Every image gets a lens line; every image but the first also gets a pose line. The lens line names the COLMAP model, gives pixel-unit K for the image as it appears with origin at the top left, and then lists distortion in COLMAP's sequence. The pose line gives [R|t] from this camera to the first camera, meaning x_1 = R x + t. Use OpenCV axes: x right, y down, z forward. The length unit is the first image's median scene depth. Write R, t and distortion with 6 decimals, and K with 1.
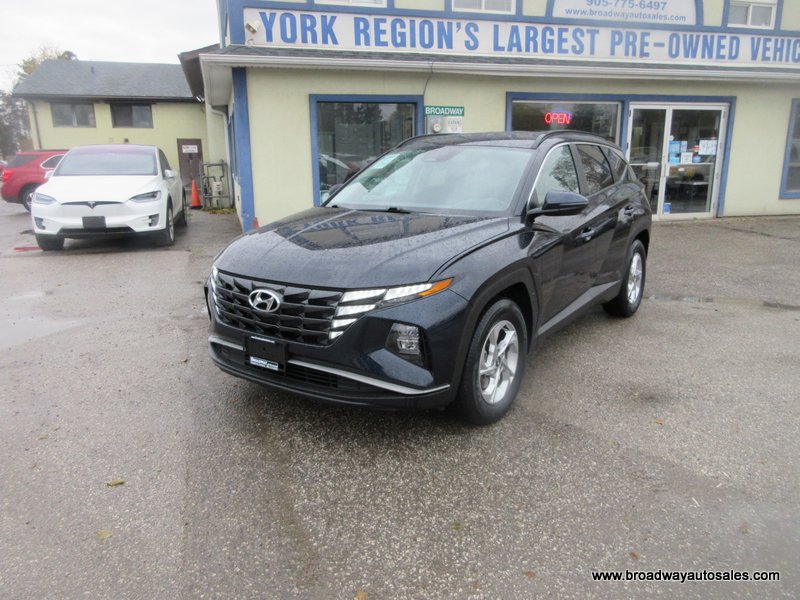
lens RADIAL K [[601.9, 0, 400.4], [0, 601.9, 299.5], [0, 0, 1]] dist [0.019087, -0.012596]
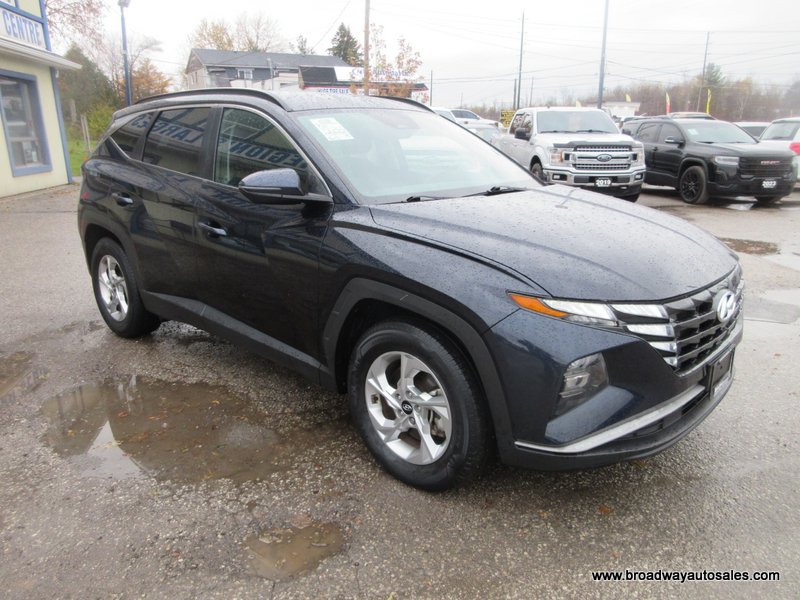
lens RADIAL K [[601.9, 0, 398.8], [0, 601.9, 301.2], [0, 0, 1]] dist [0.019087, -0.012596]
pose [[0.143161, -0.264365, 0.953738, -0.877649], [0.228039, 0.946546, 0.228142, -0.236931], [-0.963070, 0.184829, 0.195794, 1.077486]]
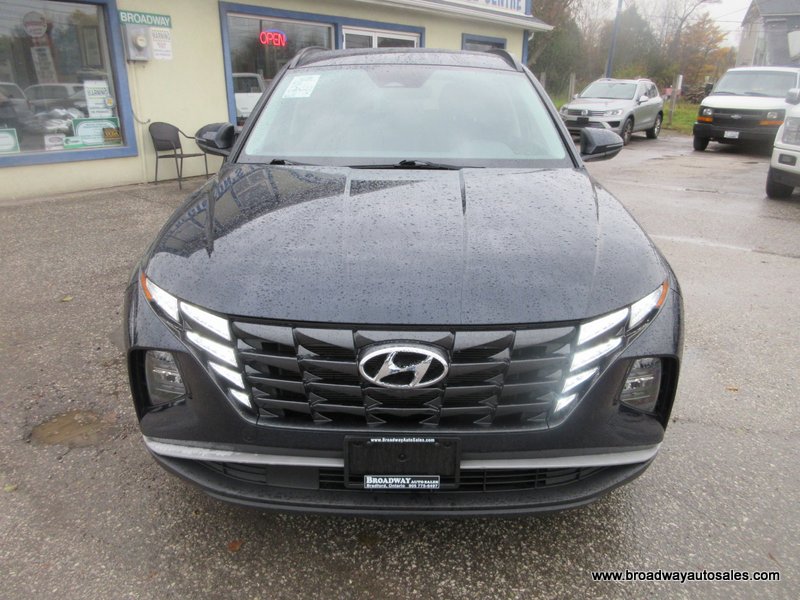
lens RADIAL K [[601.9, 0, 397.3], [0, 601.9, 298.2], [0, 0, 1]] dist [0.019087, -0.012596]
pose [[0.822375, -0.174175, 0.541630, -0.433594], [0.115790, 0.983301, 0.140398, -0.110520], [-0.557039, -0.052745, 0.828809, 0.518897]]
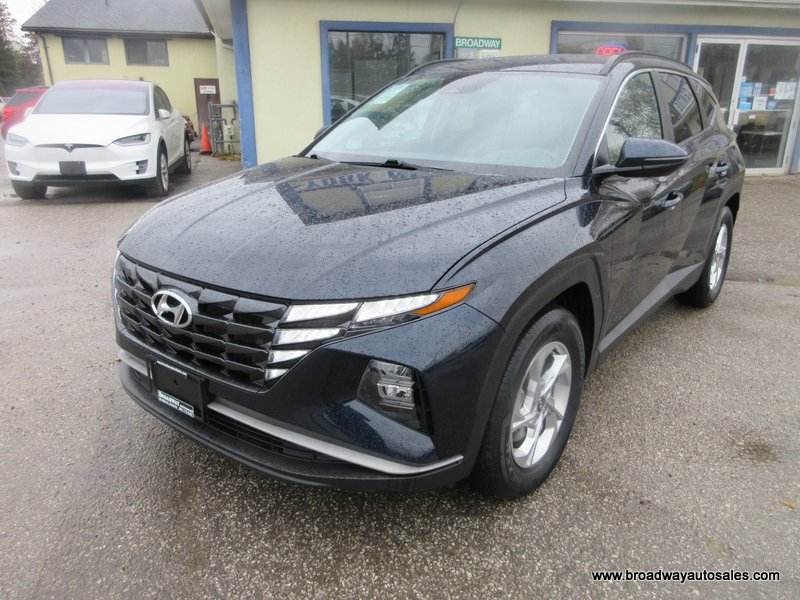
lens RADIAL K [[601.9, 0, 398.7], [0, 601.9, 298.9], [0, 0, 1]] dist [0.019087, -0.012596]
pose [[0.998472, 0.027882, -0.047719, 0.035355], [-0.023867, 0.996285, 0.082745, -0.057683], [0.049849, -0.081480, 0.995428, 0.339240]]
